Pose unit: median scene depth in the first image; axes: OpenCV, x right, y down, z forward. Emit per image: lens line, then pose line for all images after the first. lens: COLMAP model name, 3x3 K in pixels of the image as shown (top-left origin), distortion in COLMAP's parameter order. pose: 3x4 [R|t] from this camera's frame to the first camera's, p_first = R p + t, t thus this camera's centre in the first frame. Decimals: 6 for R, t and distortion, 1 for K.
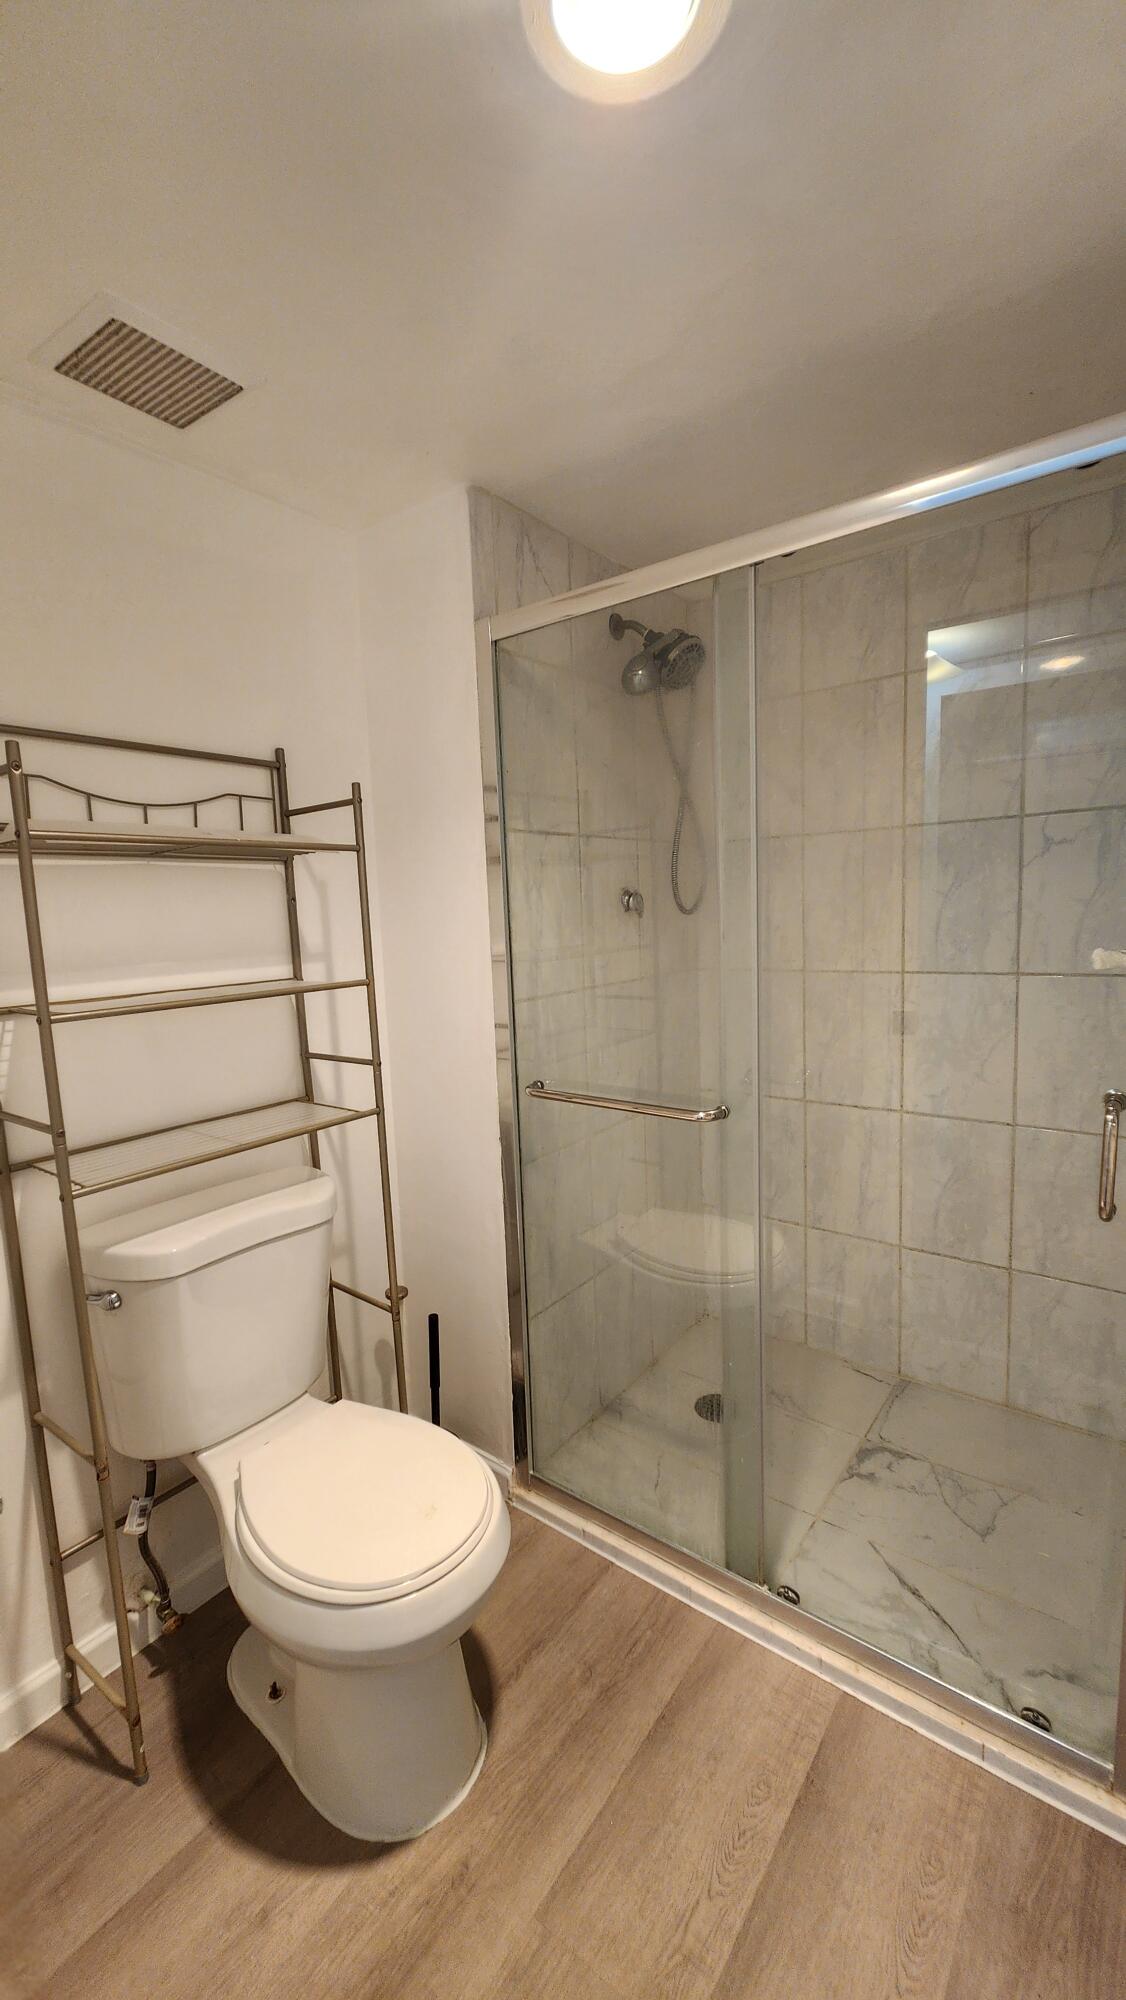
lens RADIAL K [[816.7, 0, 567.7], [0, 816.7, 1010.0], [0, 0, 1]] dist [0.002929, -0.000142]
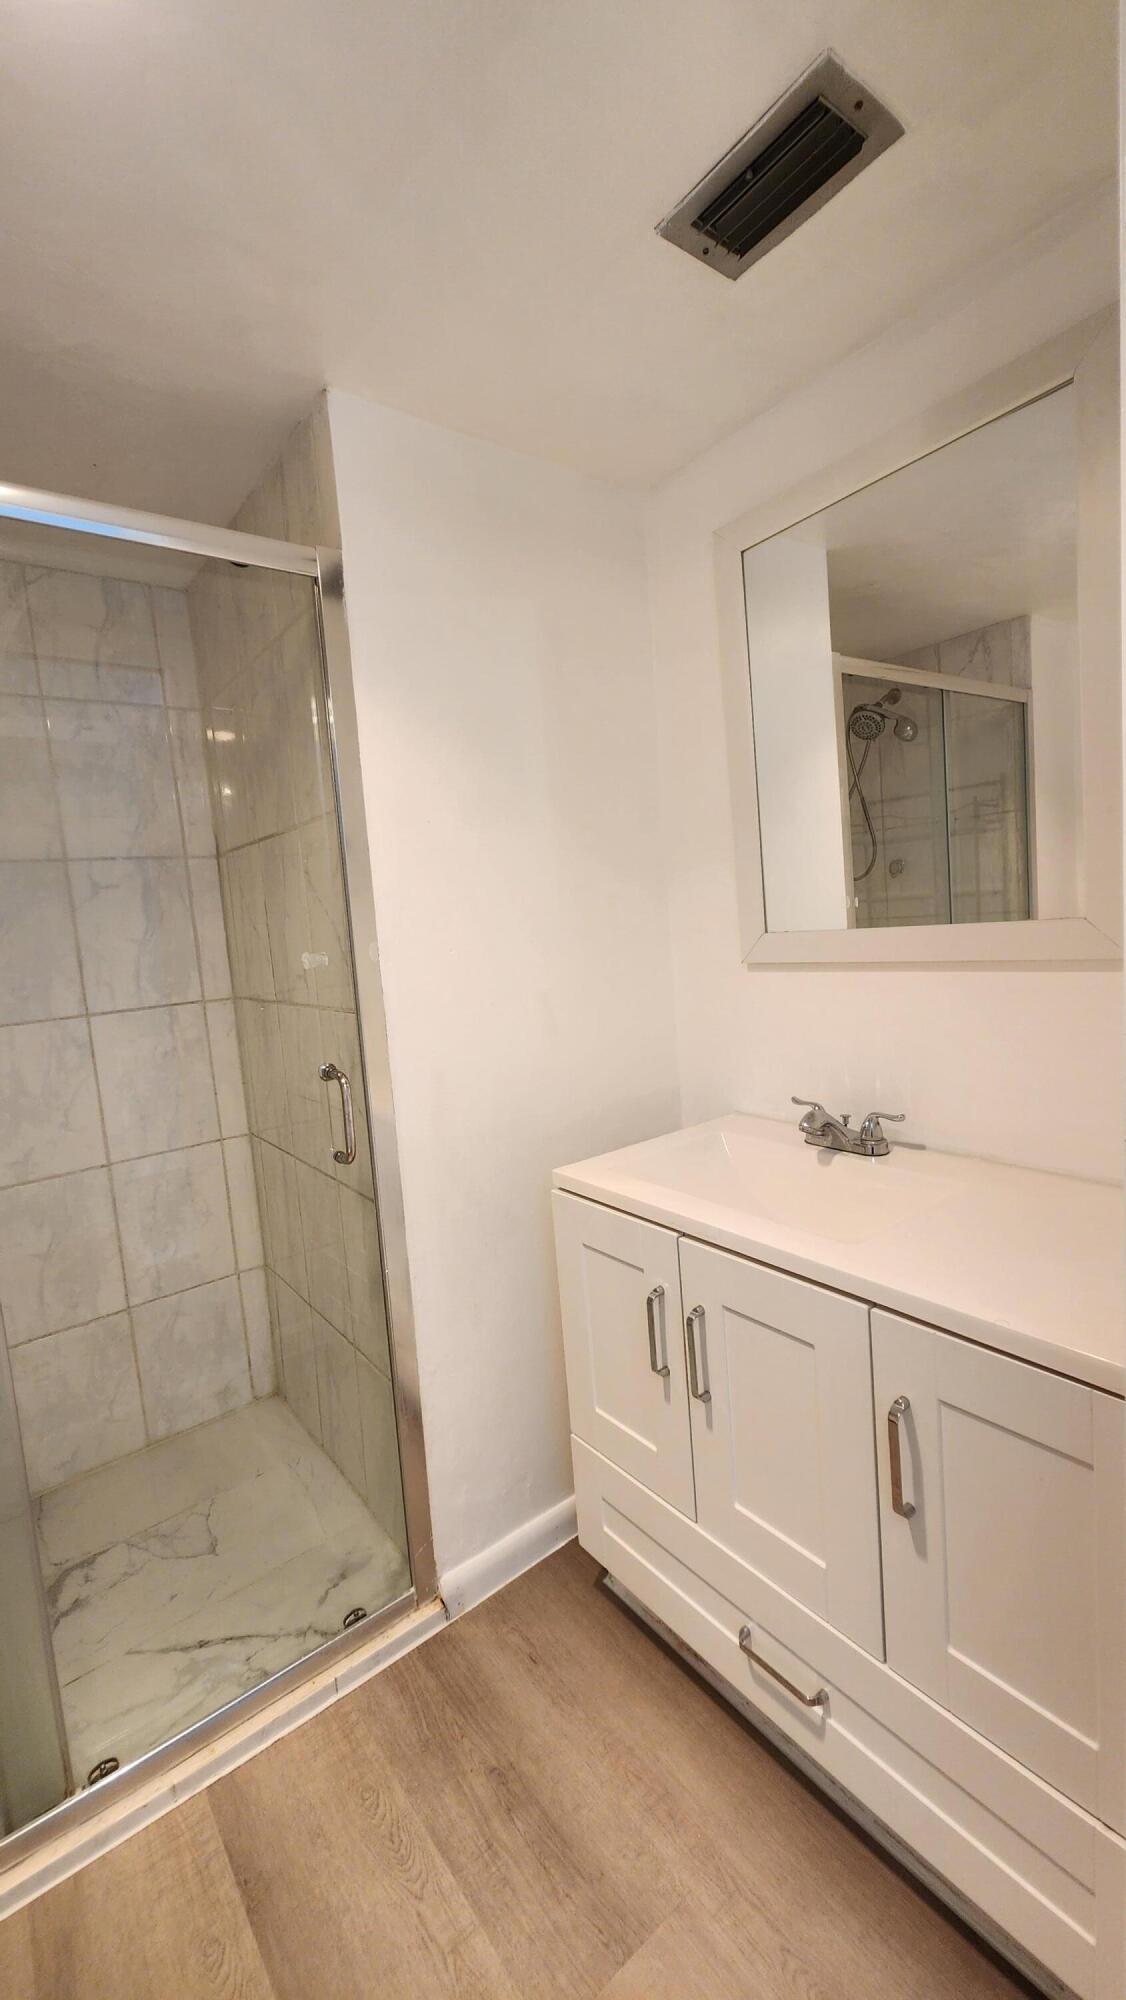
lens RADIAL K [[816.7, 0, 562.1], [0, 816.7, 991.0], [0, 0, 1]] dist [0.002929, -0.000142]
pose [[0.286063, -0.083826, 0.954537, -0.309121], [0.196603, 0.980107, 0.027152, 0.018134], [-0.937825, 0.179897, 0.296853, 0.182482]]
